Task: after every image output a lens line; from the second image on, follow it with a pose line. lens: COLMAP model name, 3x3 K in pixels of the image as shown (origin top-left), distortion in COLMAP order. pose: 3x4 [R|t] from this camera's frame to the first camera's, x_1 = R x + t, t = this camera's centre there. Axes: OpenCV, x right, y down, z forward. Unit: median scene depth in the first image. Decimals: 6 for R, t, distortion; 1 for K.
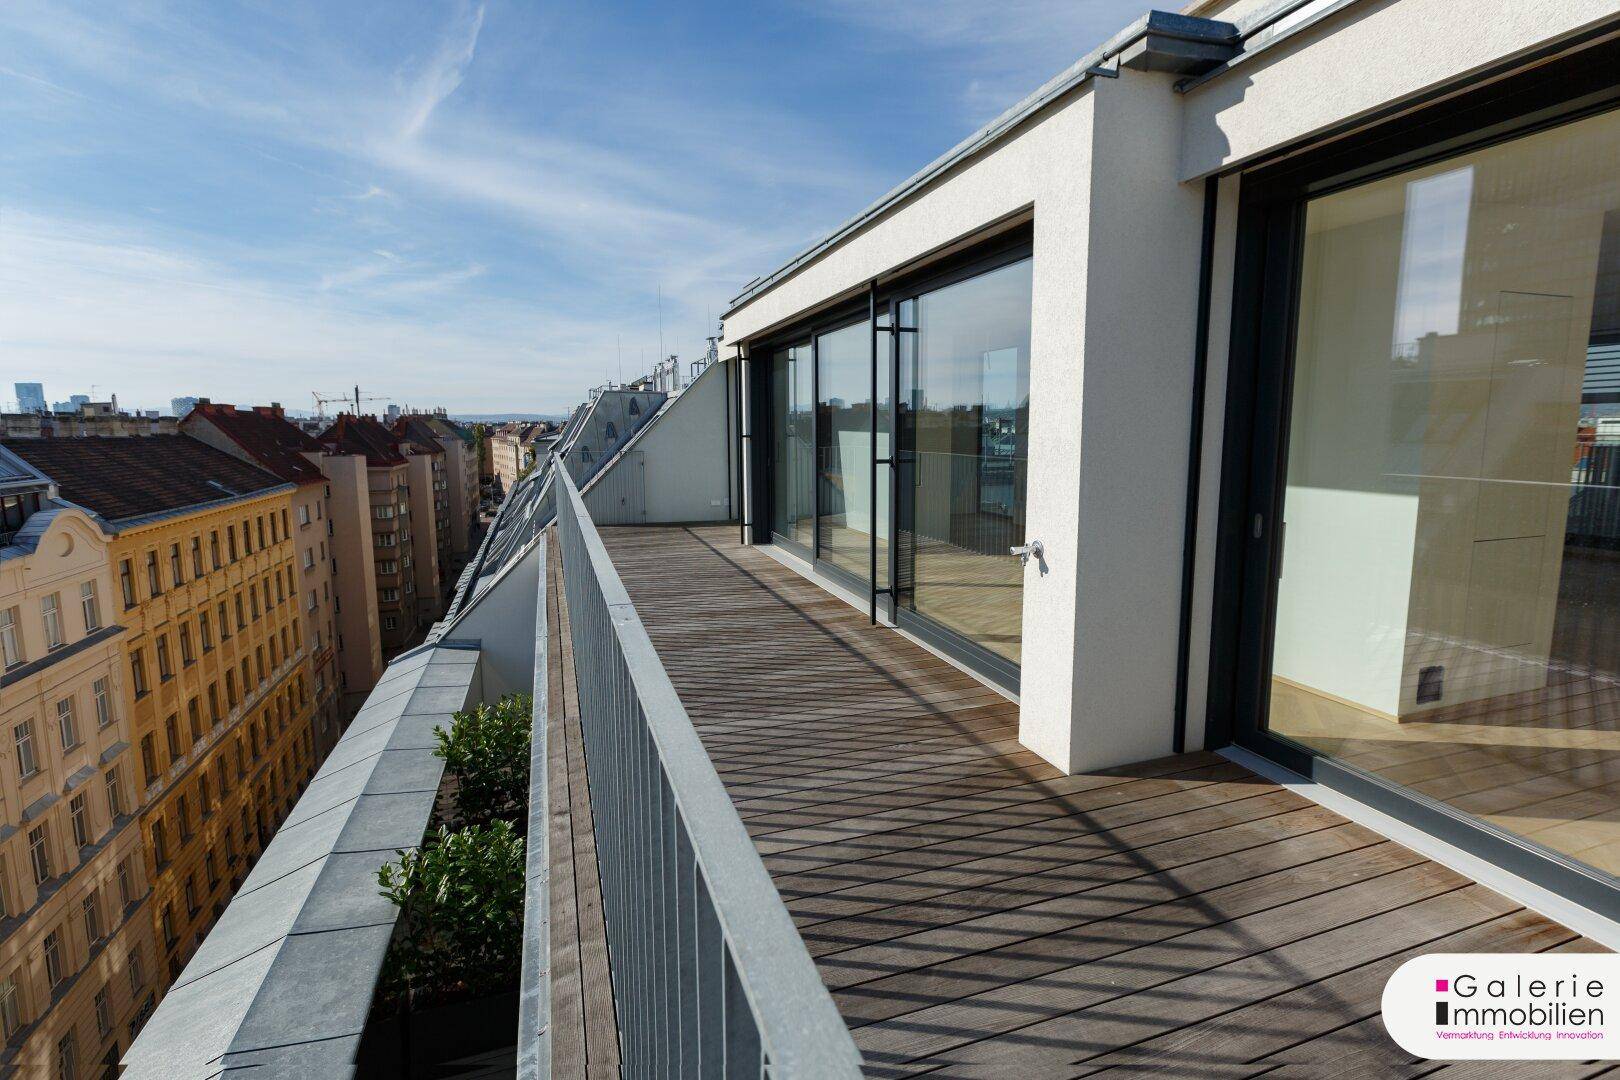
lens RADIAL K [[715.5, 0, 777.9], [0, 715.5, 544.6], [0, 0, 1]] dist [-0.003559, 0.000000]
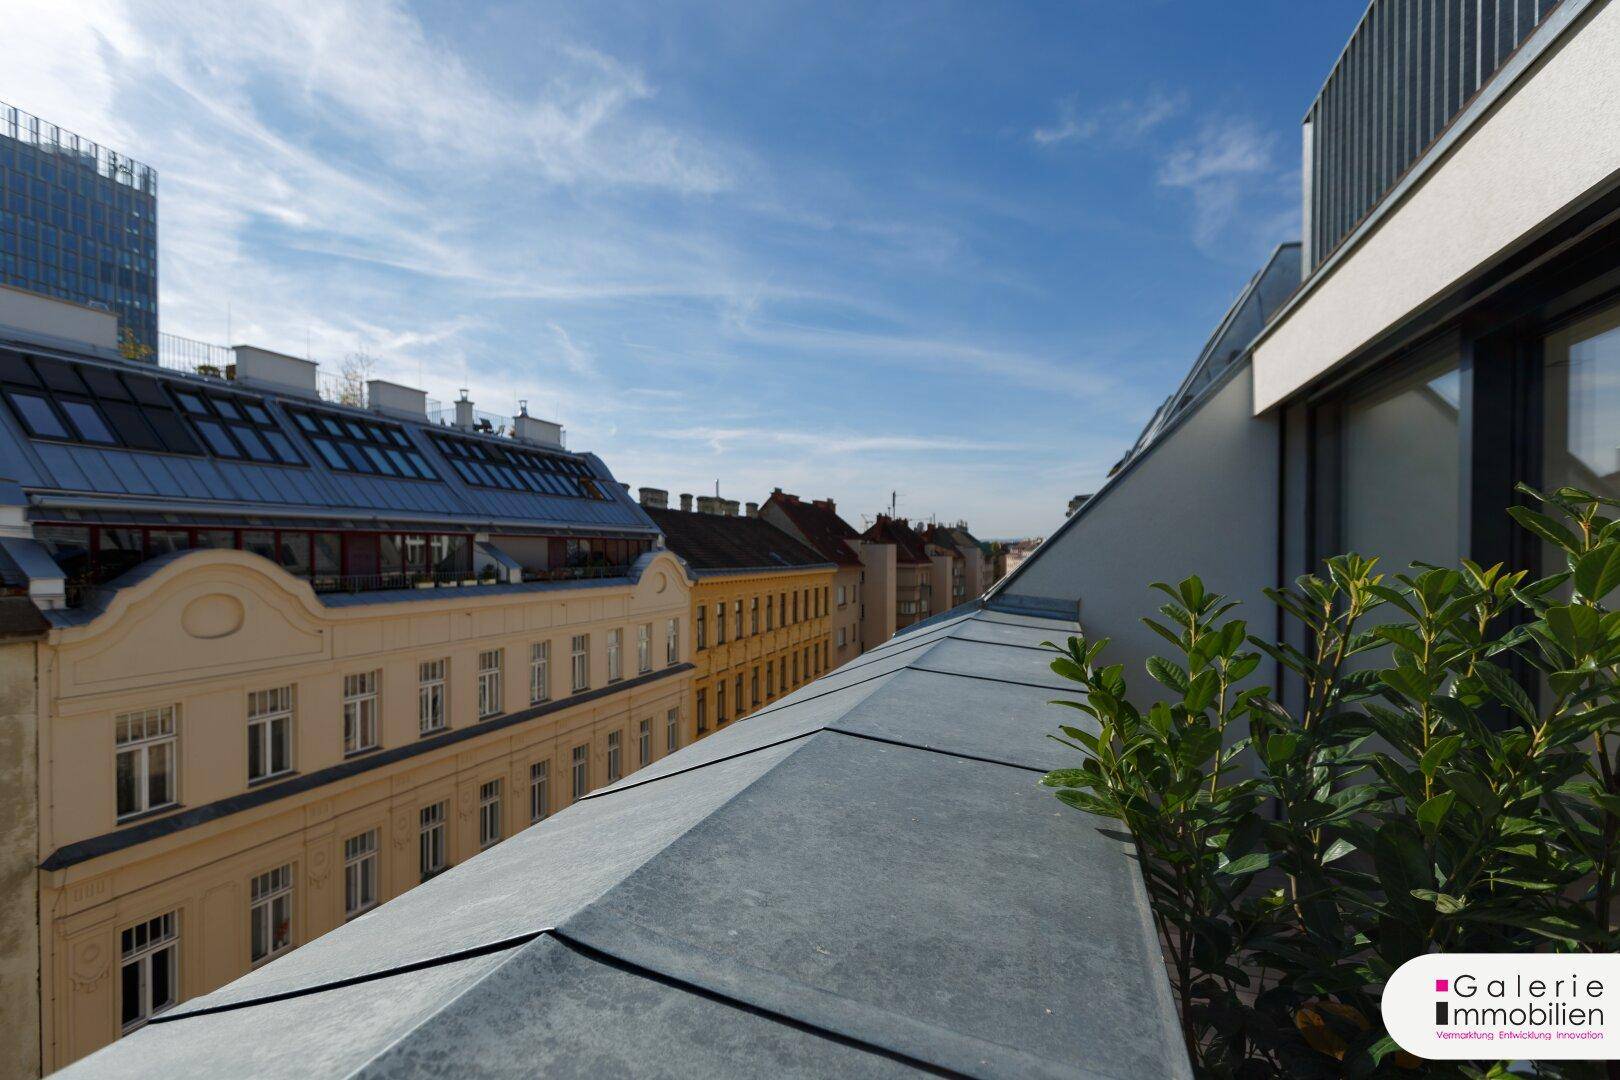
lens RADIAL K [[715.5, 0, 777.9], [0, 715.5, 544.6], [0, 0, 1]] dist [-0.003559, 0.000000]
pose [[0.773869, -0.004412, -0.633330, -0.059710], [-0.099649, 0.986673, -0.128636, 0.036869], [0.625457, 0.162659, 0.763116, 0.116339]]
